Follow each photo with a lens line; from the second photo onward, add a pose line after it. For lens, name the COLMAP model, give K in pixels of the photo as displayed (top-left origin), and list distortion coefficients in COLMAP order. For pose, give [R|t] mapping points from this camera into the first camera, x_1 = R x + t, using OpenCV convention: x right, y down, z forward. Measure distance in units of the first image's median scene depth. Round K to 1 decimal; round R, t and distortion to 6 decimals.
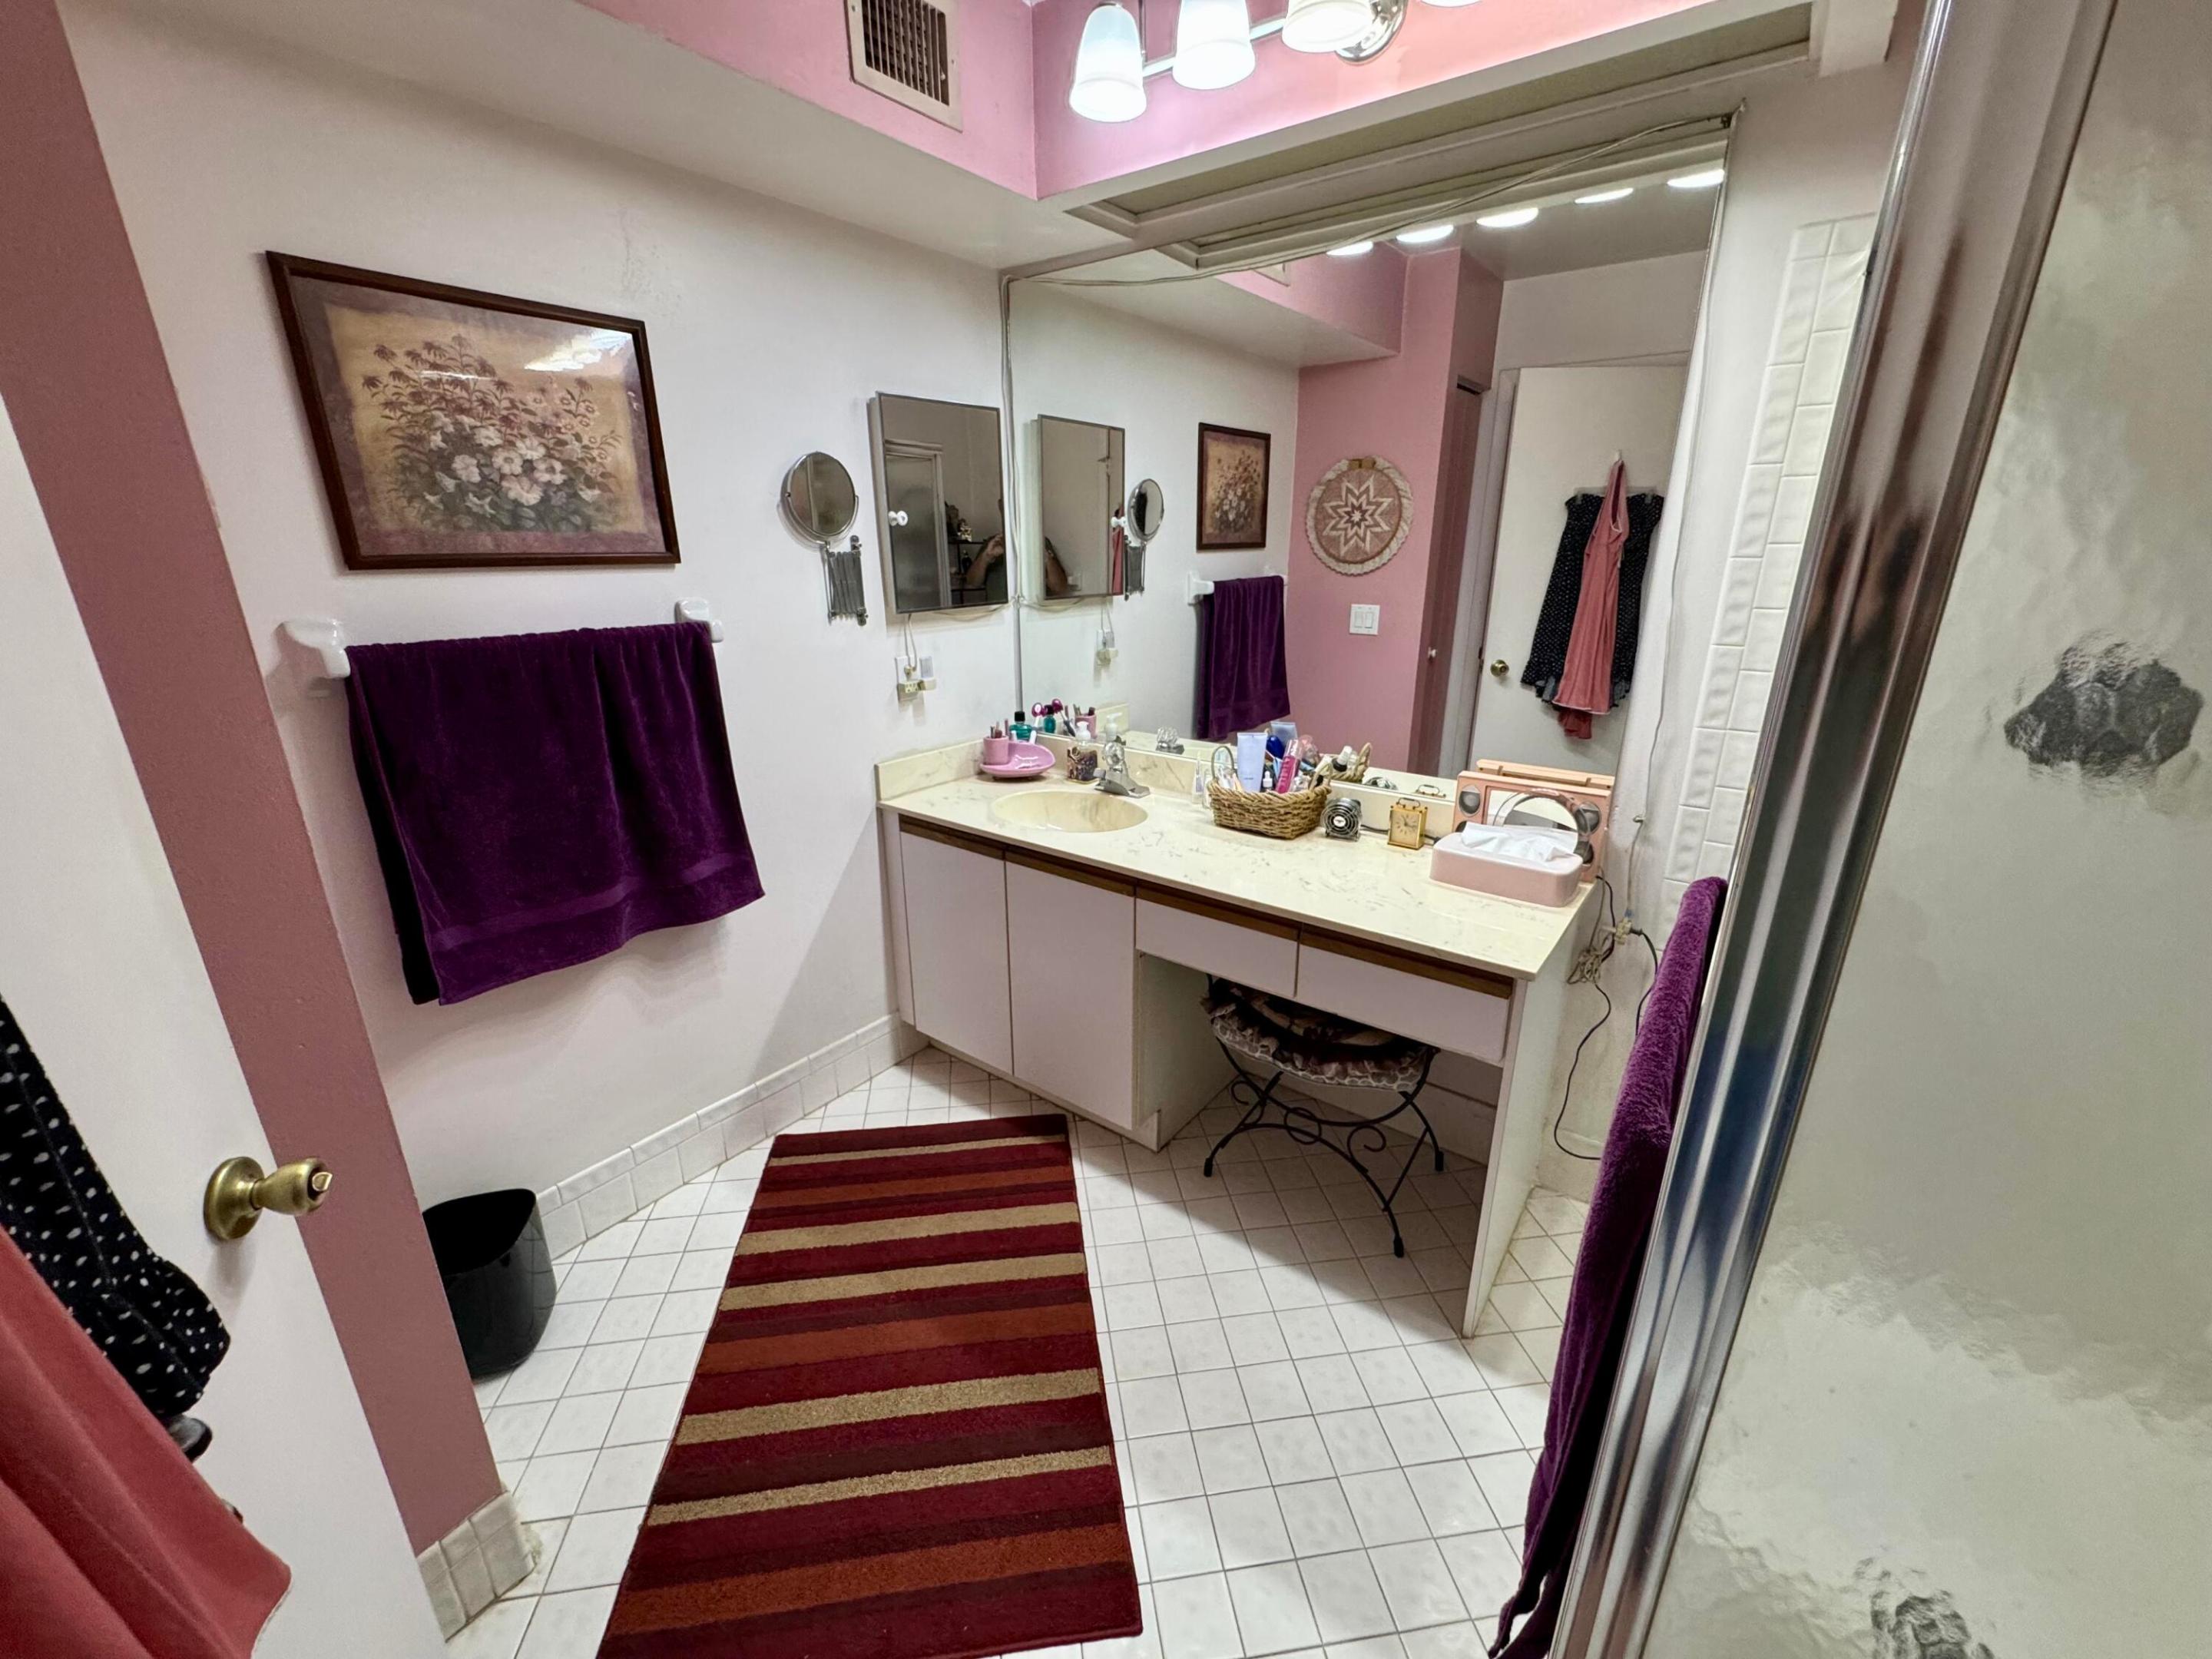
lens RADIAL K [[885.1, 0, 1111.0], [0, 885.1, 826.6], [0, 0, 1]] dist [-0.001988, 0.000645]
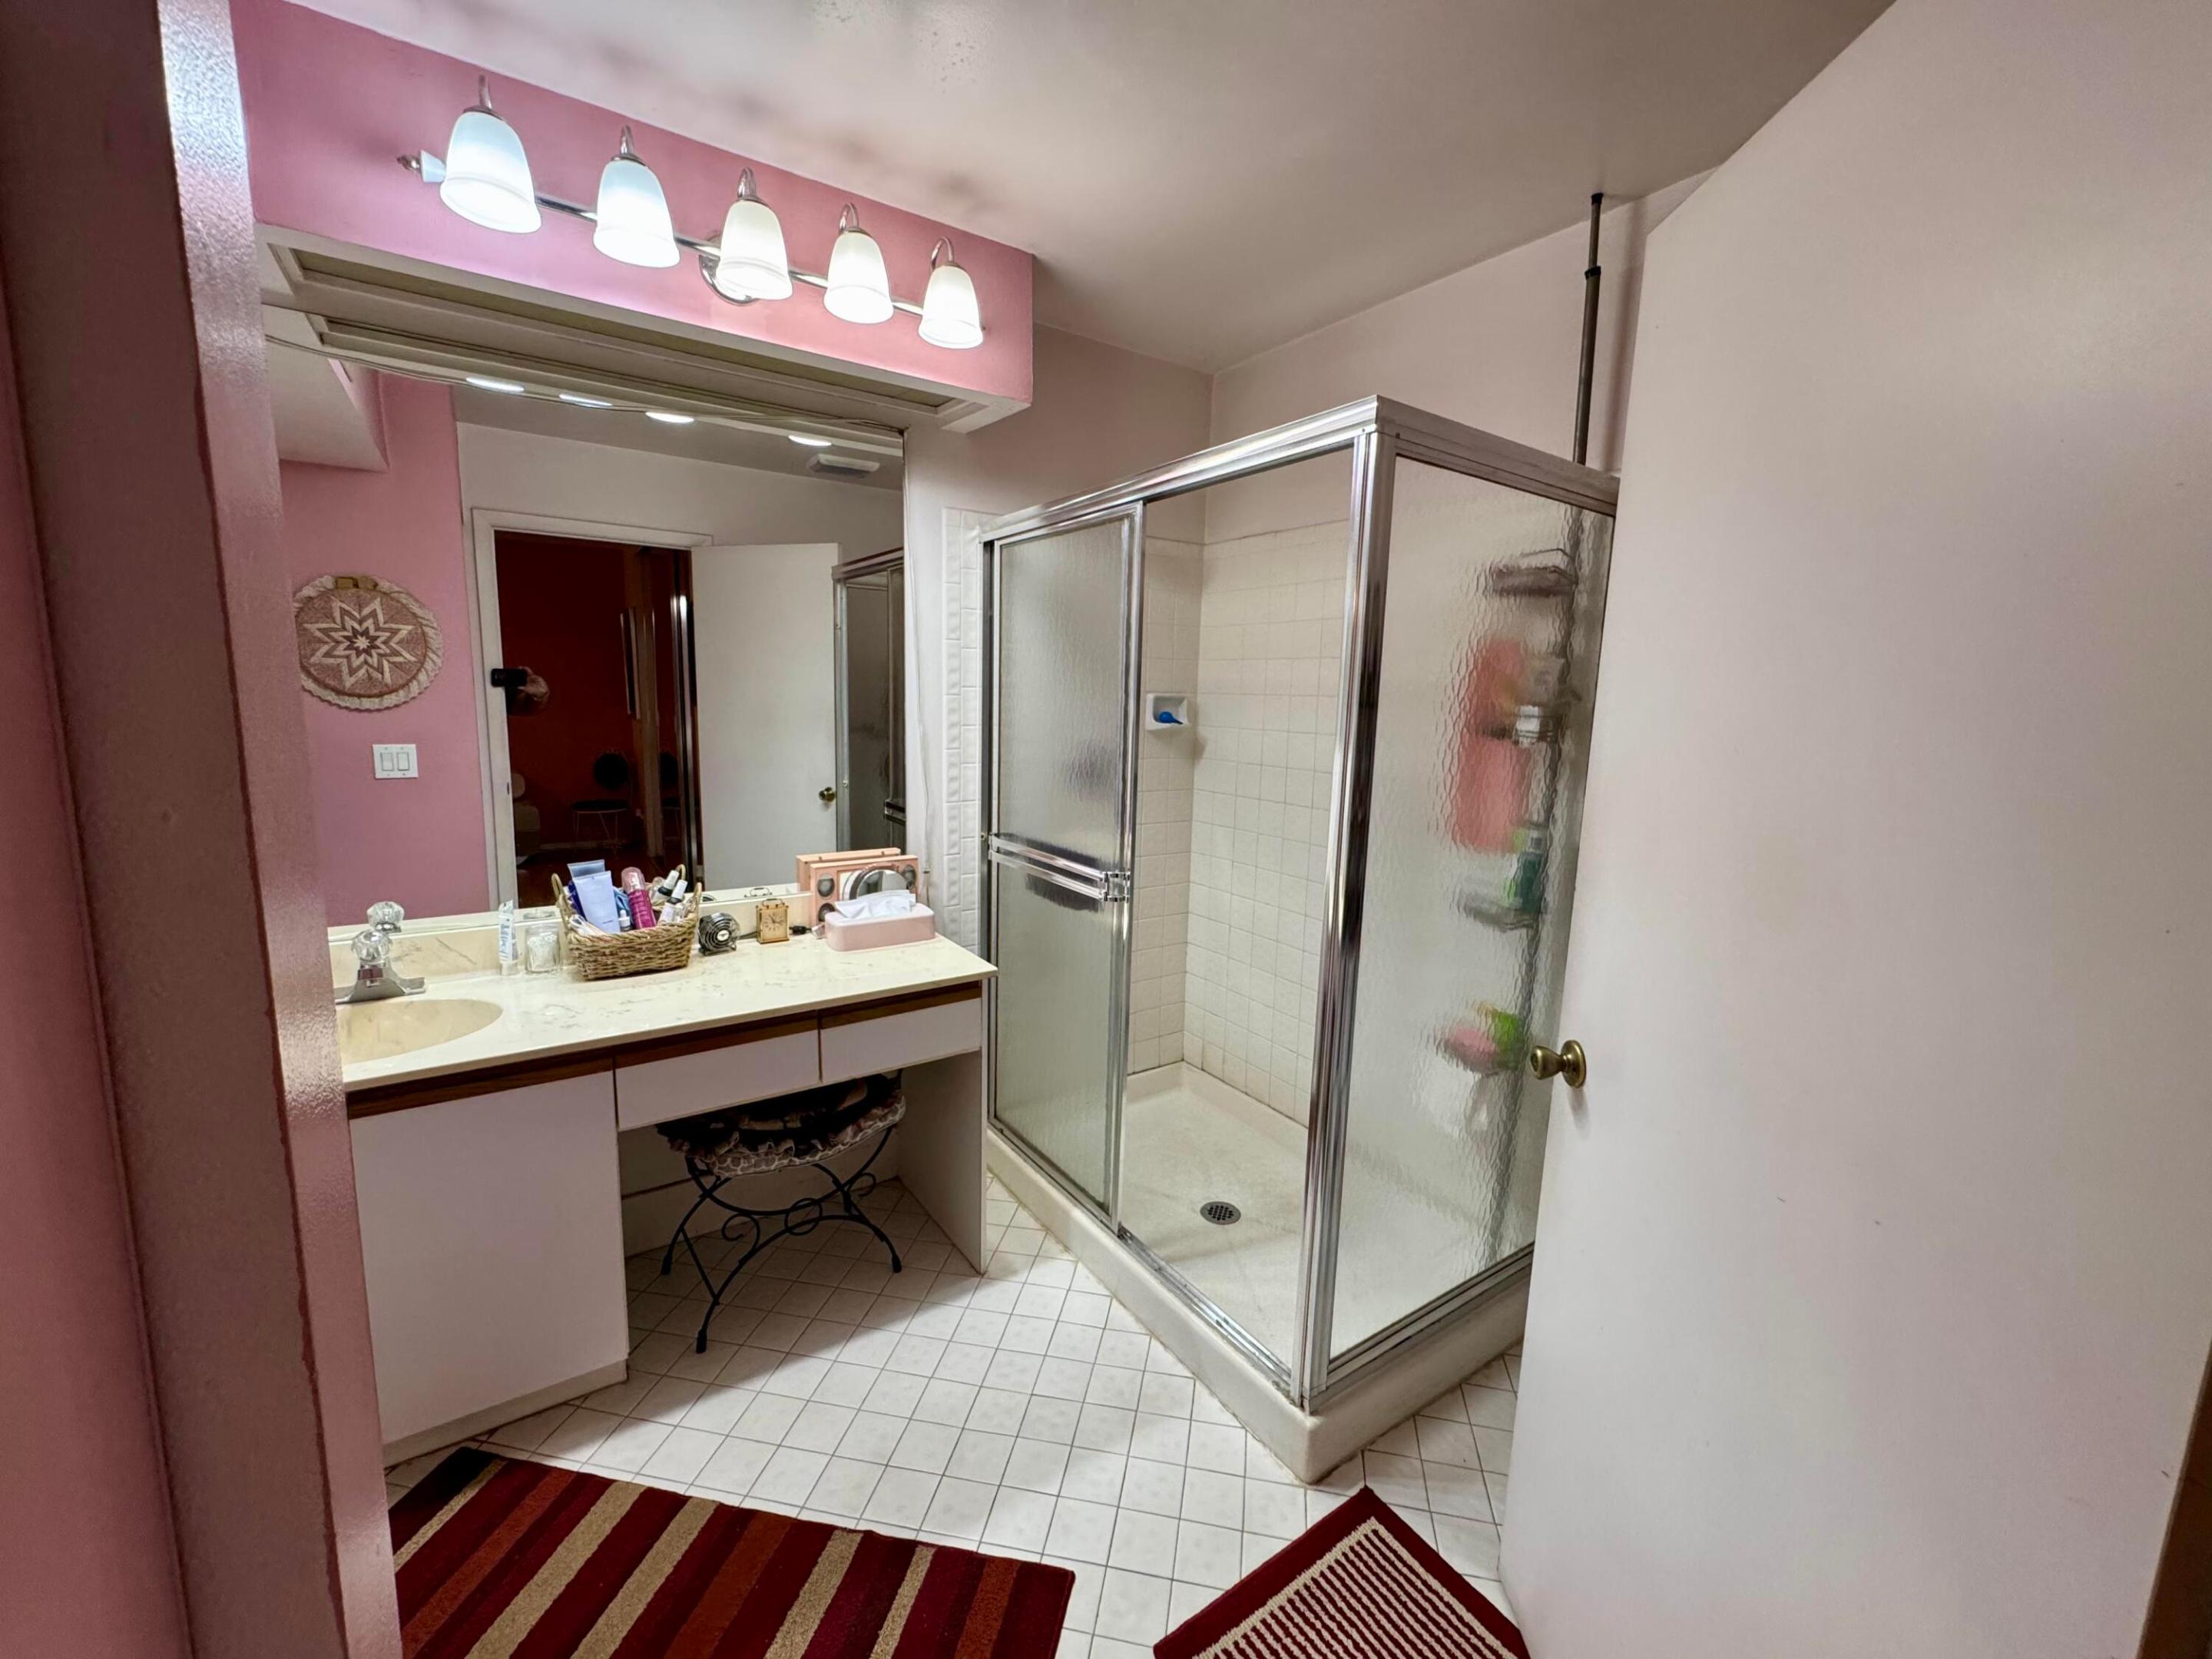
lens RADIAL K [[885.1, 0, 1113.8], [0, 885.1, 828.0], [0, 0, 1]] dist [-0.001988, 0.000645]
pose [[0.311773, -0.133302, 0.940759, -0.589207], [0.267391, 0.962404, 0.047754, -0.056735], [-0.911756, 0.236662, 0.335695, 0.202563]]
